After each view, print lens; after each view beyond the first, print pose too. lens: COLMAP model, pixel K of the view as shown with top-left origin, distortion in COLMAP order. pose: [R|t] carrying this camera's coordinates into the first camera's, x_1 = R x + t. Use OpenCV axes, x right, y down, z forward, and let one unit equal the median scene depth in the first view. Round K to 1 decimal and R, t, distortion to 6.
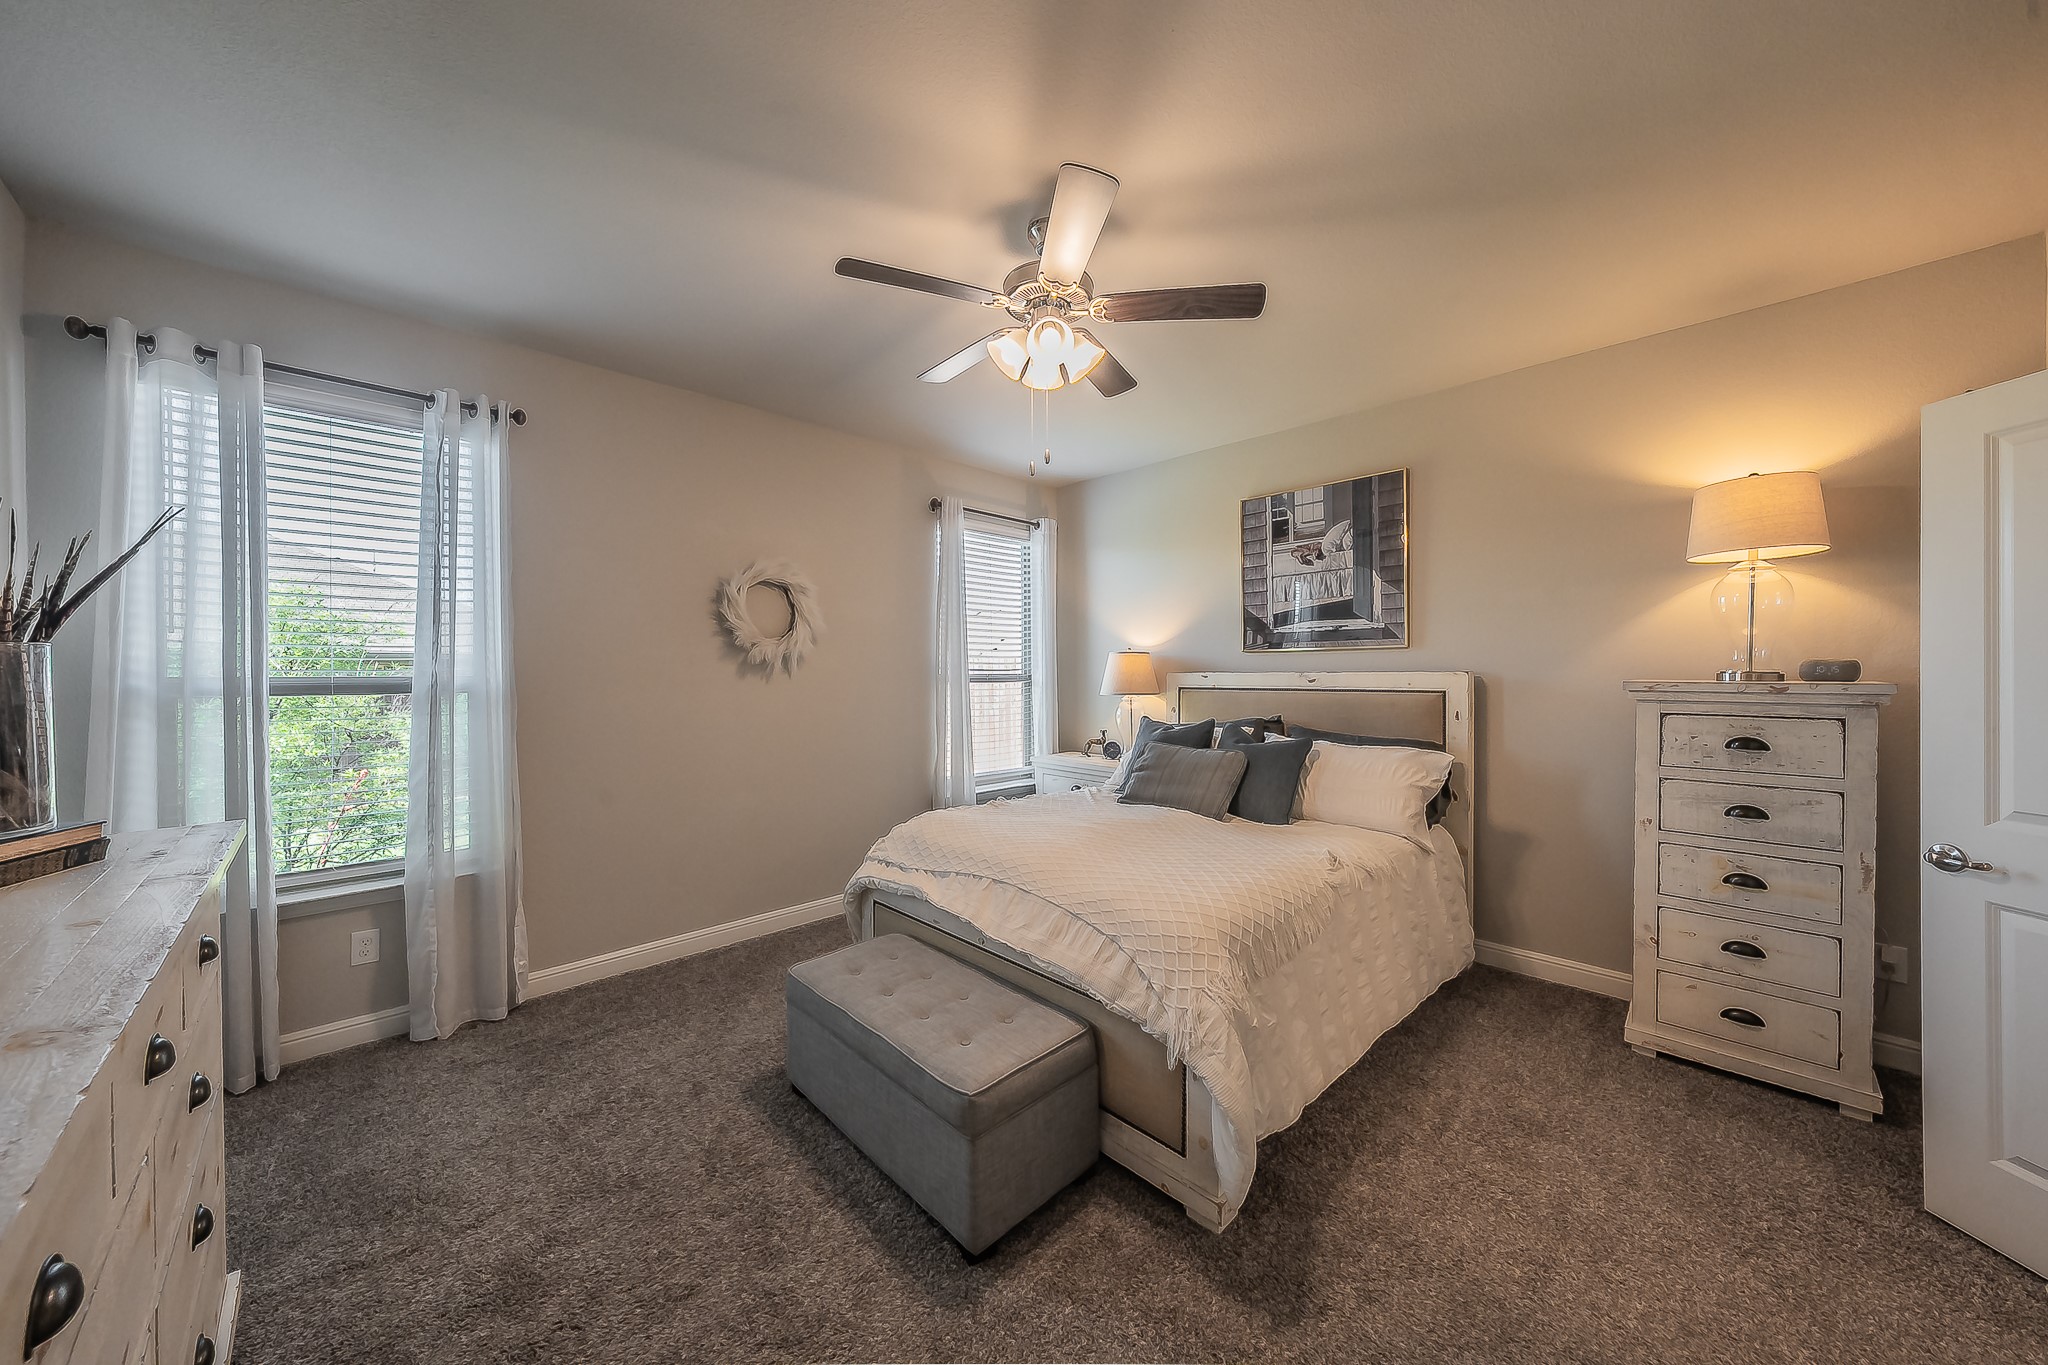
lens RADIAL K [[700.7, 0, 1028.2], [0, 700.7, 683.1], [0, 0, 1]] dist [-0.002829, -0.000096]
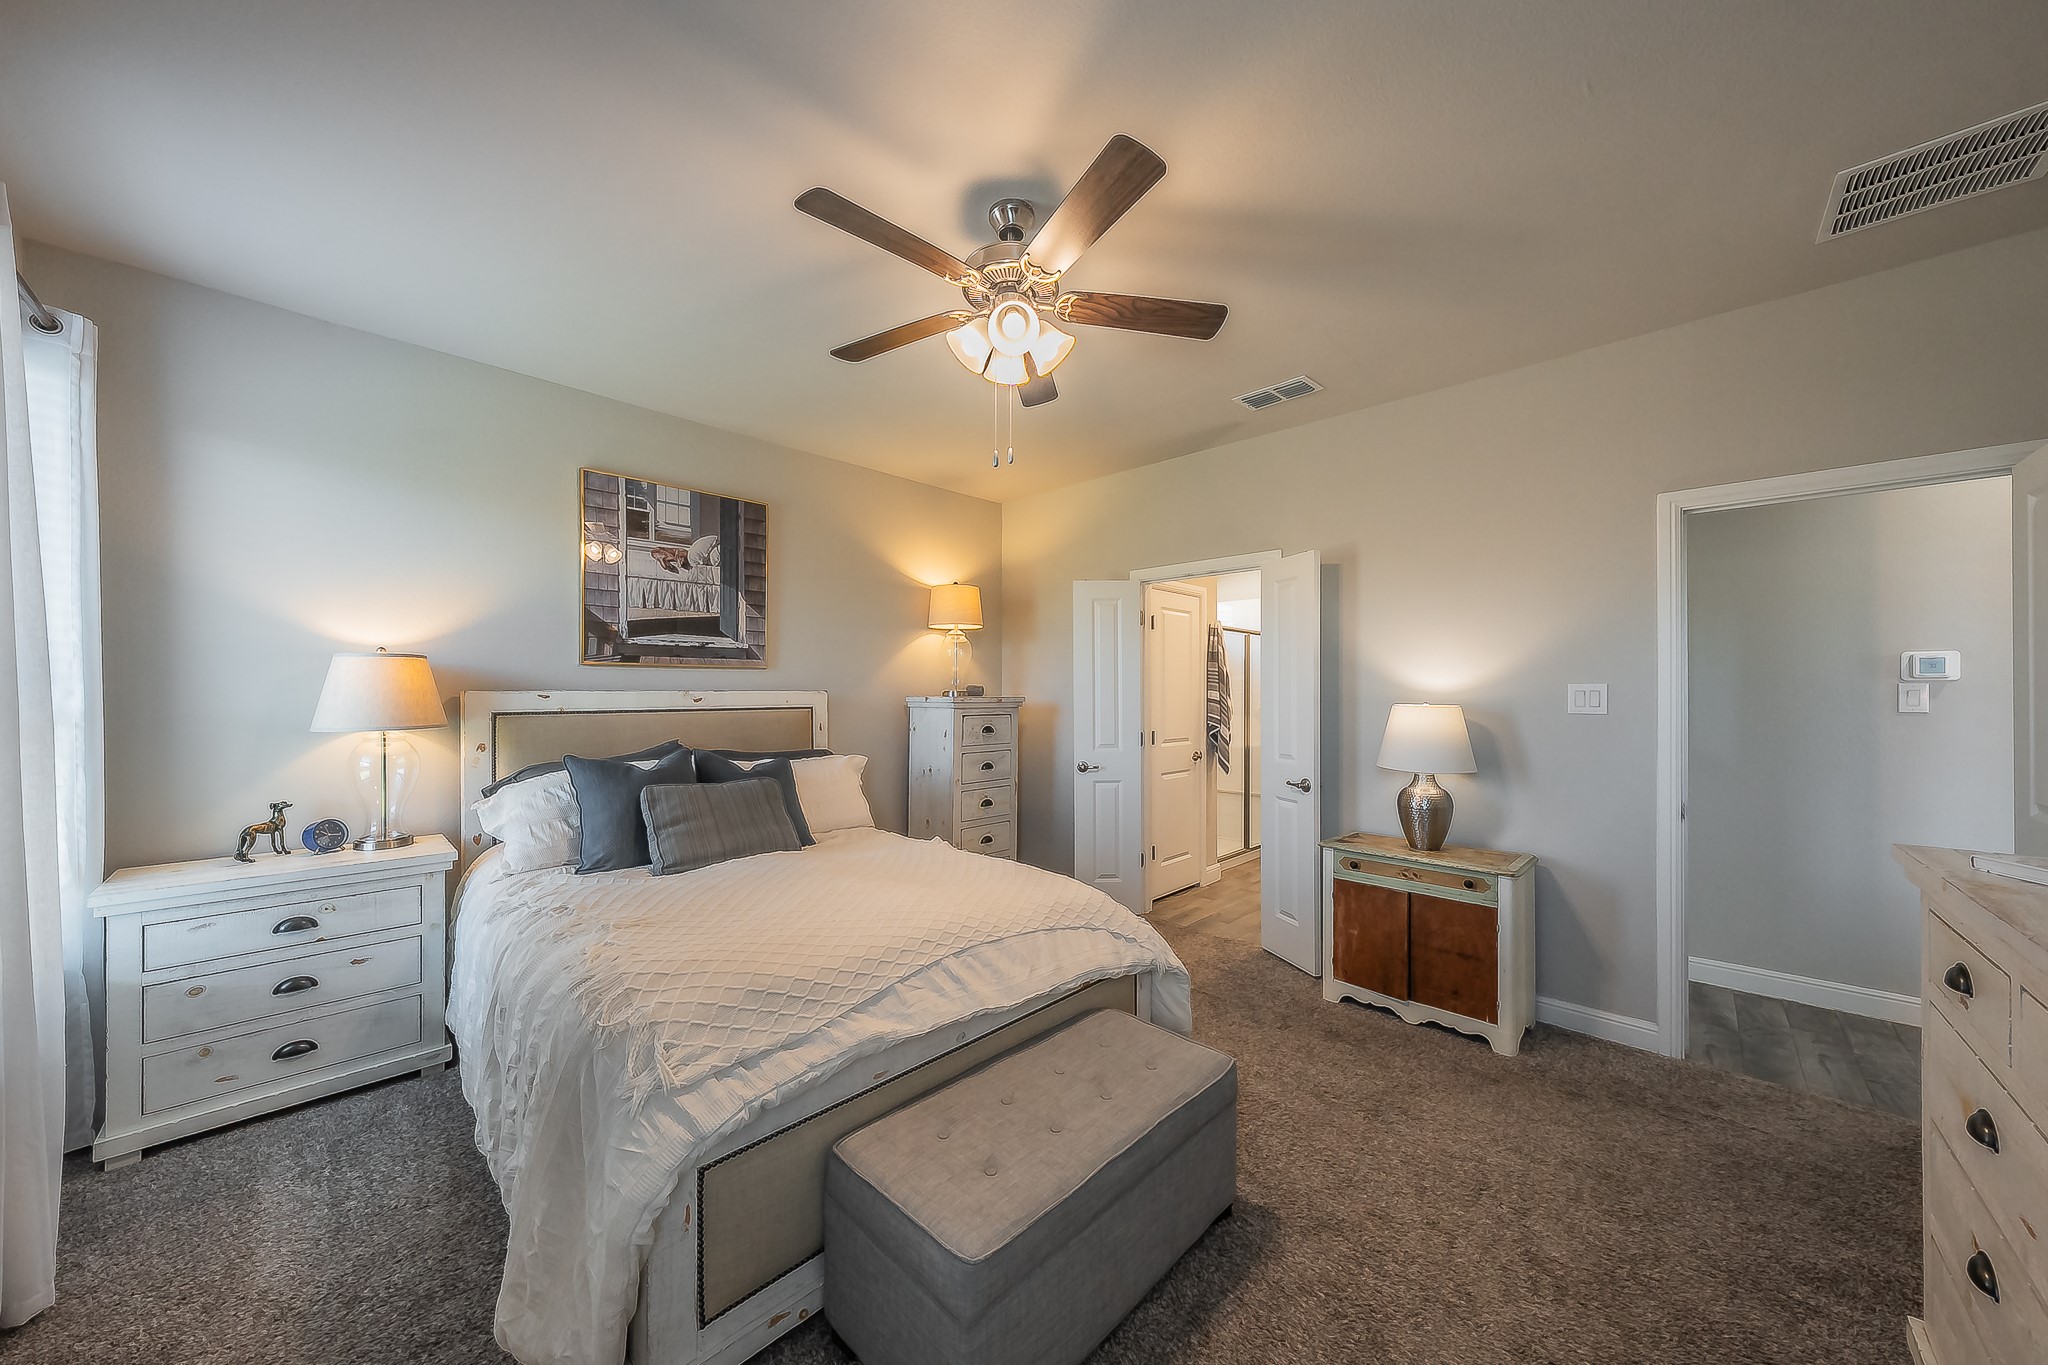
lens RADIAL K [[700.7, 0, 1027.0], [0, 700.7, 687.3], [0, 0, 1]] dist [-0.002829, -0.000096]
pose [[-0.041324, 0.010286, 0.999093, -0.533221], [0.015075, 0.999840, -0.009670, -0.004629], [-0.999032, 0.014662, -0.041472, 0.603748]]
